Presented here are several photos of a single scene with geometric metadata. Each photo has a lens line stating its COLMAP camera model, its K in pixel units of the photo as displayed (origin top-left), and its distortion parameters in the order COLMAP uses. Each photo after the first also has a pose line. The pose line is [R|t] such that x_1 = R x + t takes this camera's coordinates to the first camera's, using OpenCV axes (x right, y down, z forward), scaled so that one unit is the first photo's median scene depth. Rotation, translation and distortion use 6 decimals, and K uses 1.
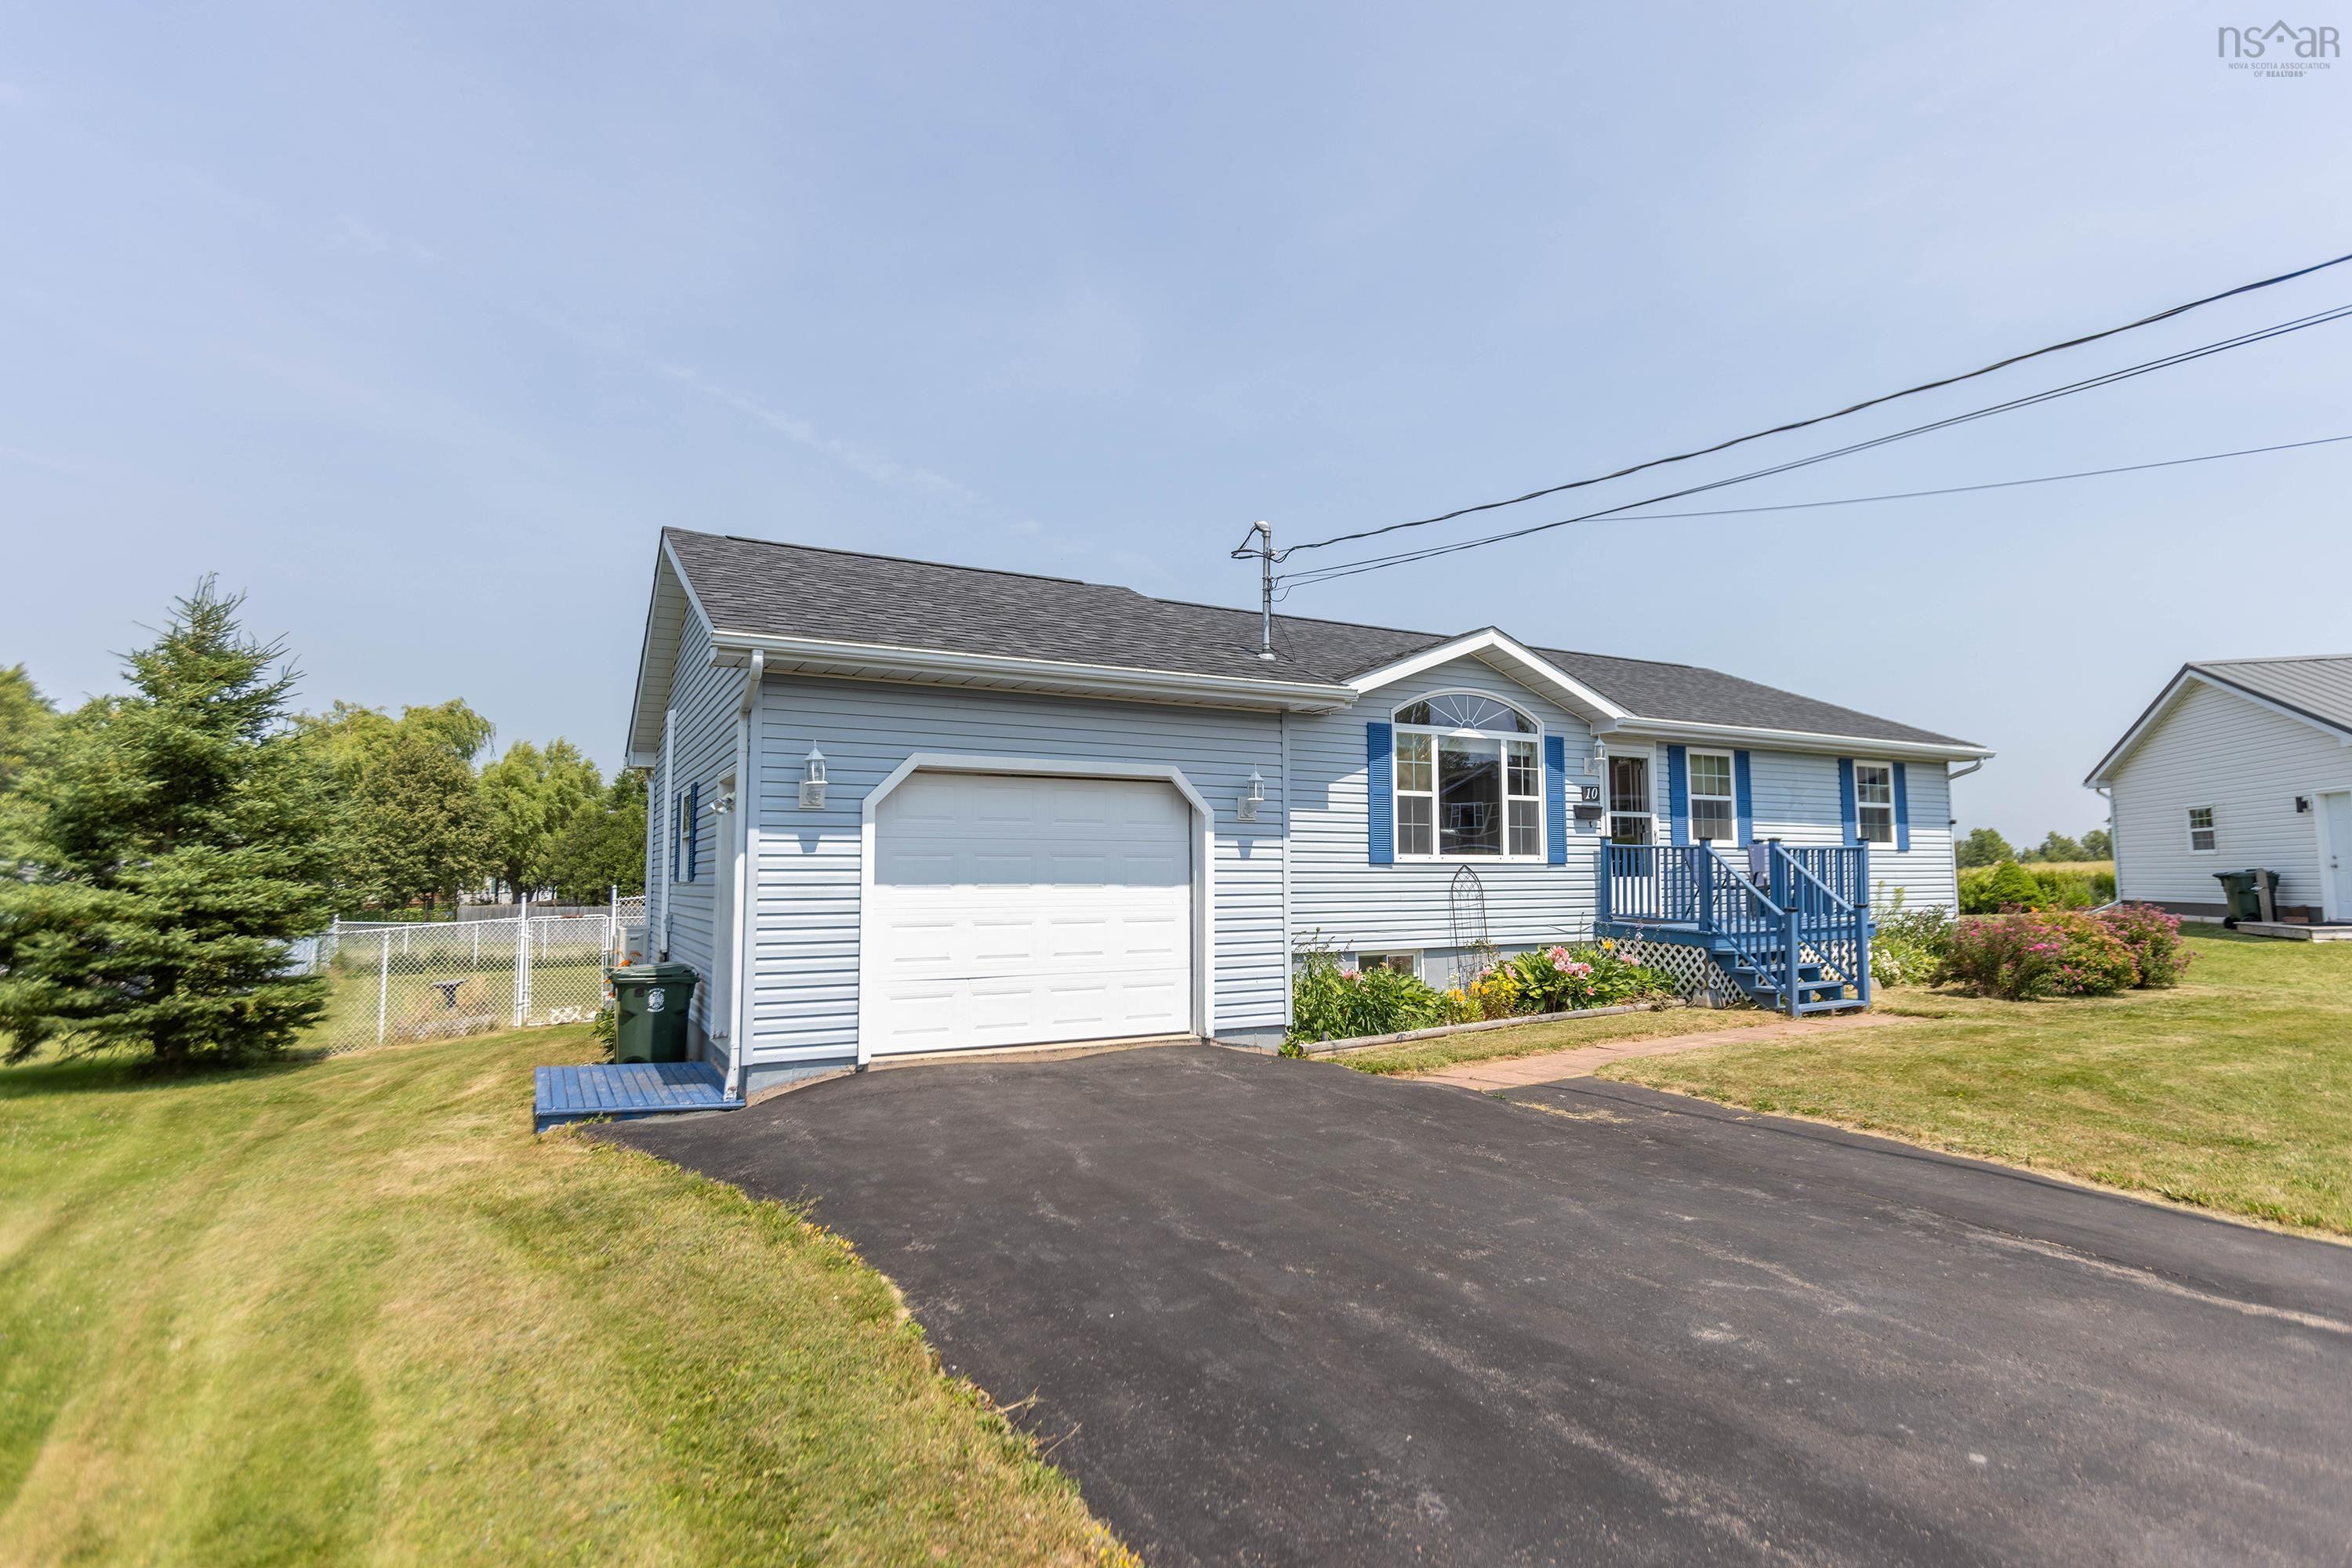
lens RADIAL K [[1171.8, 0, 1176.0], [0, 1171.8, 784.0], [0, 0, 1]] dist [-0.003501, 0.000288]
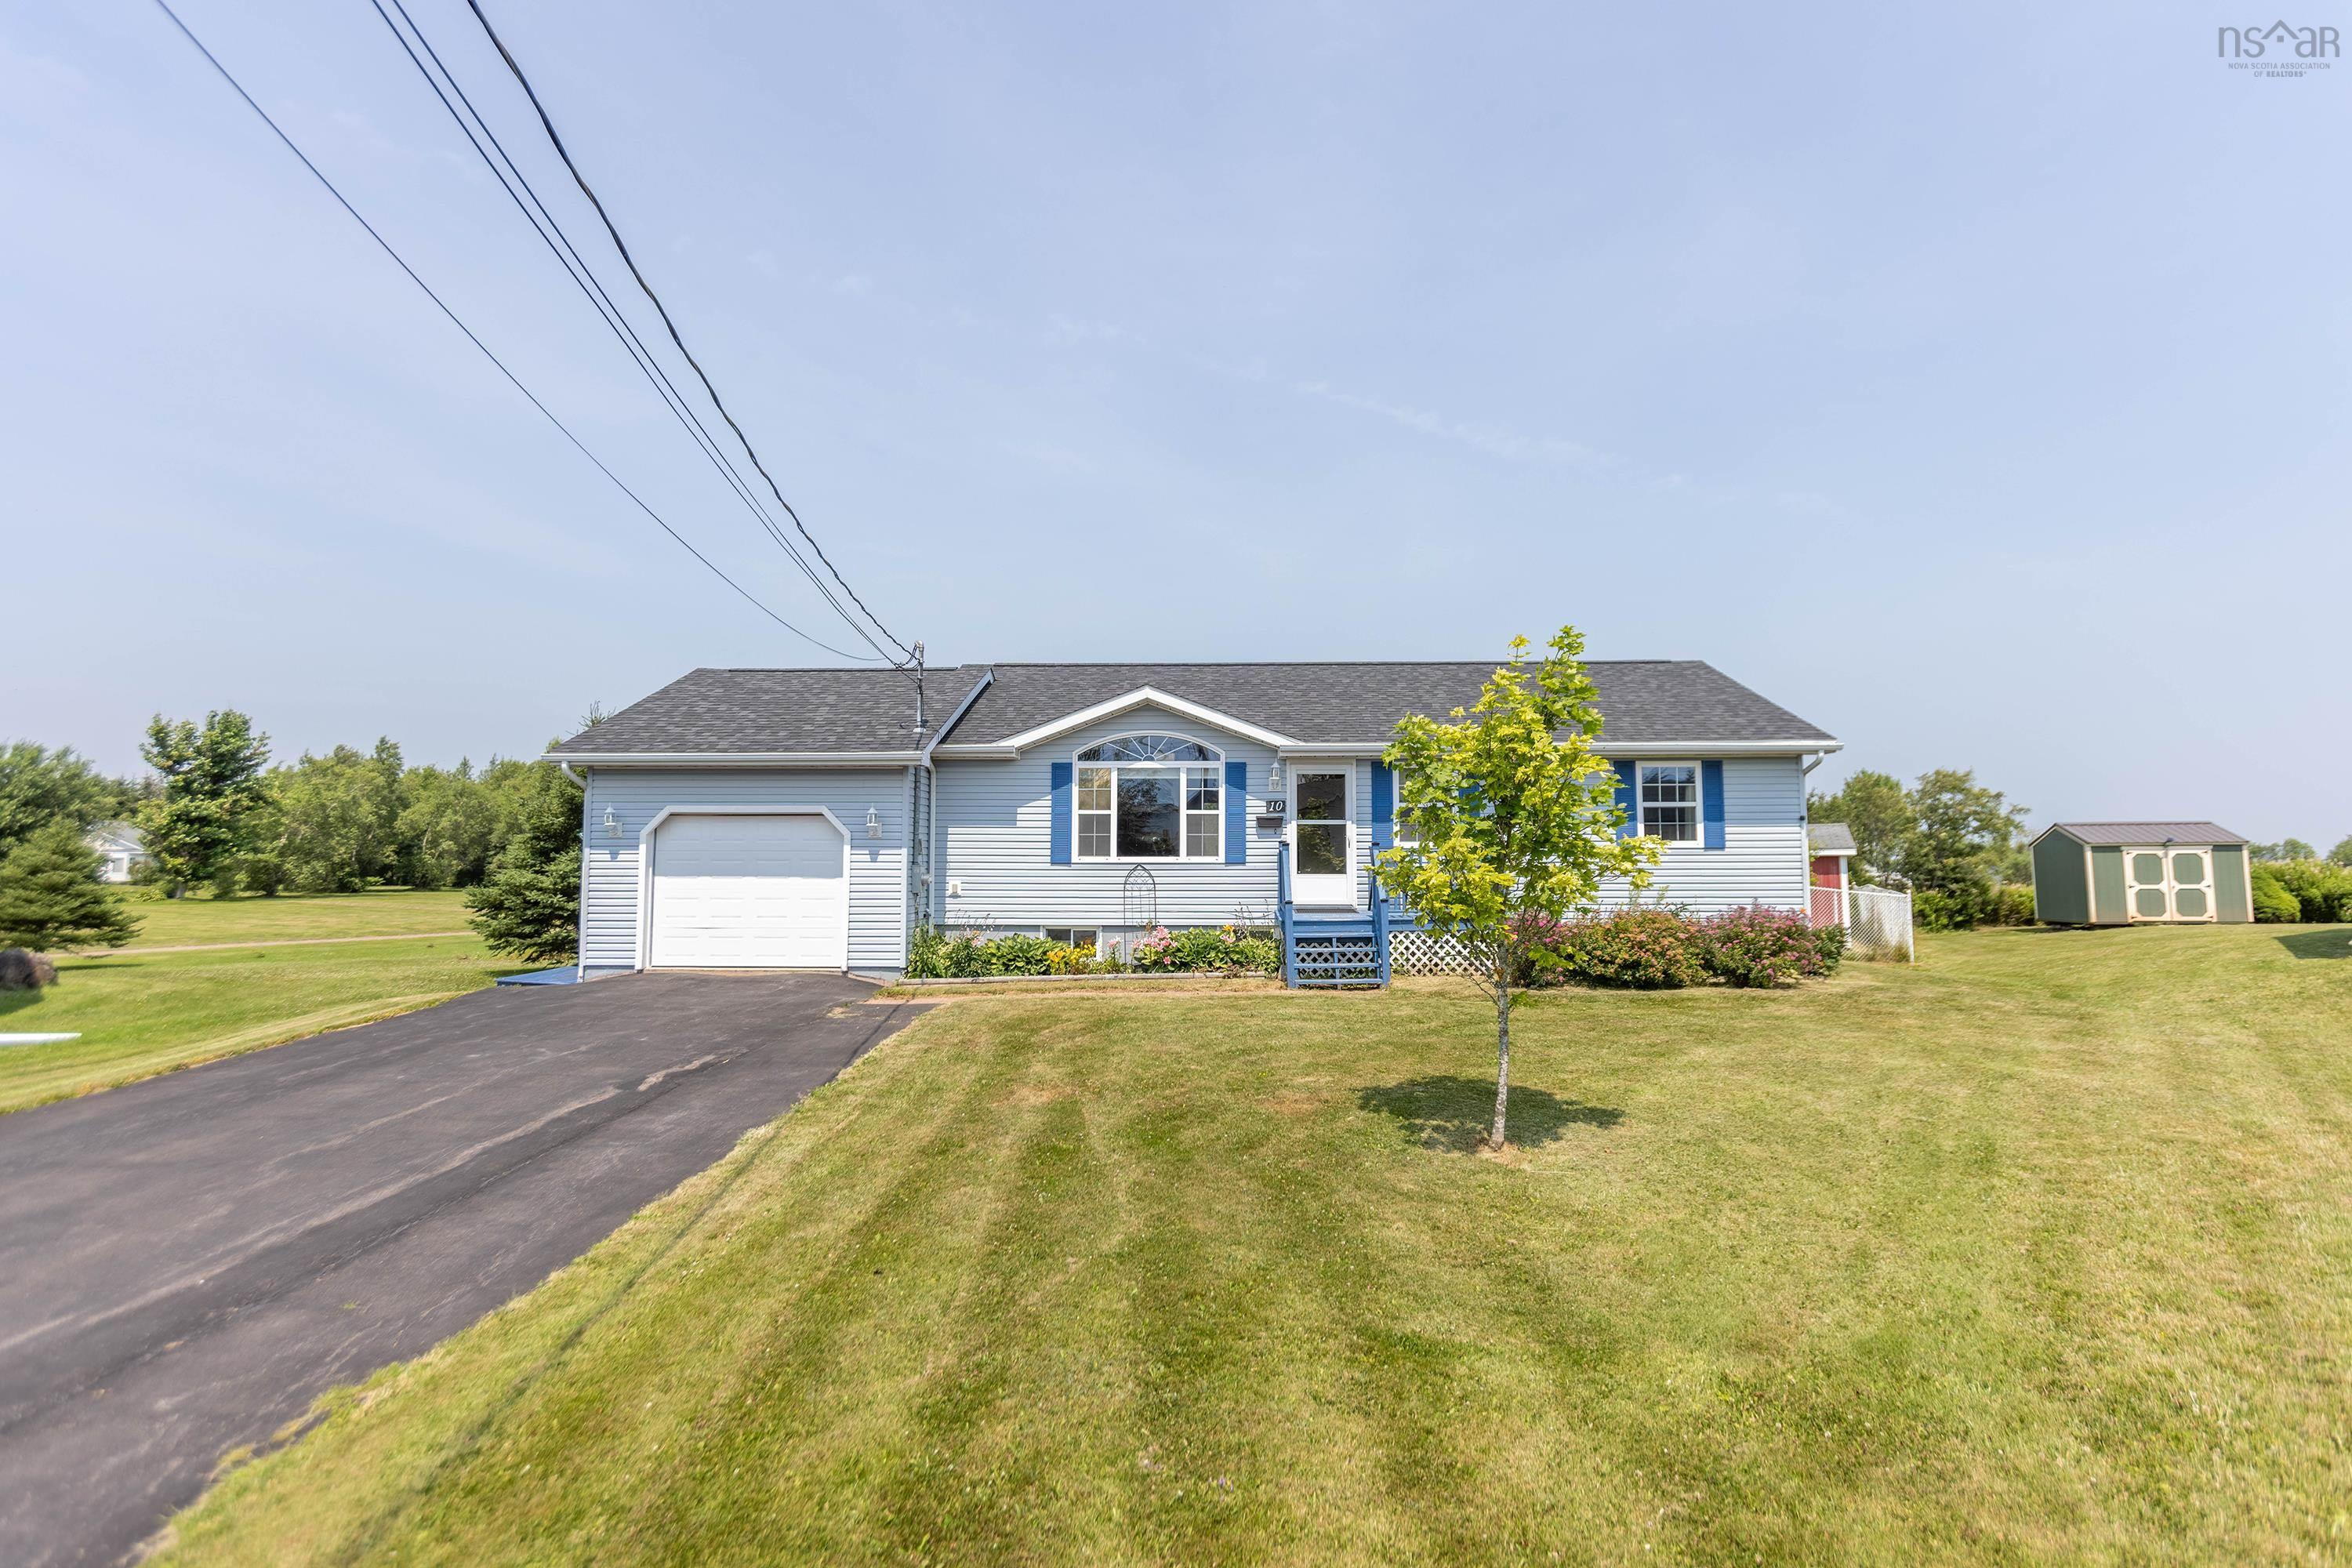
lens RADIAL K [[1171.8, 0, 1176.0], [0, 1171.8, 784.0], [0, 0, 1]] dist [-0.003501, 0.000288]
pose [[0.856375, -0.031632, -0.515384, 0.979323], [0.037664, 0.999290, 0.001252, -0.022601], [0.514978, -0.020483, 0.856958, -0.122013]]
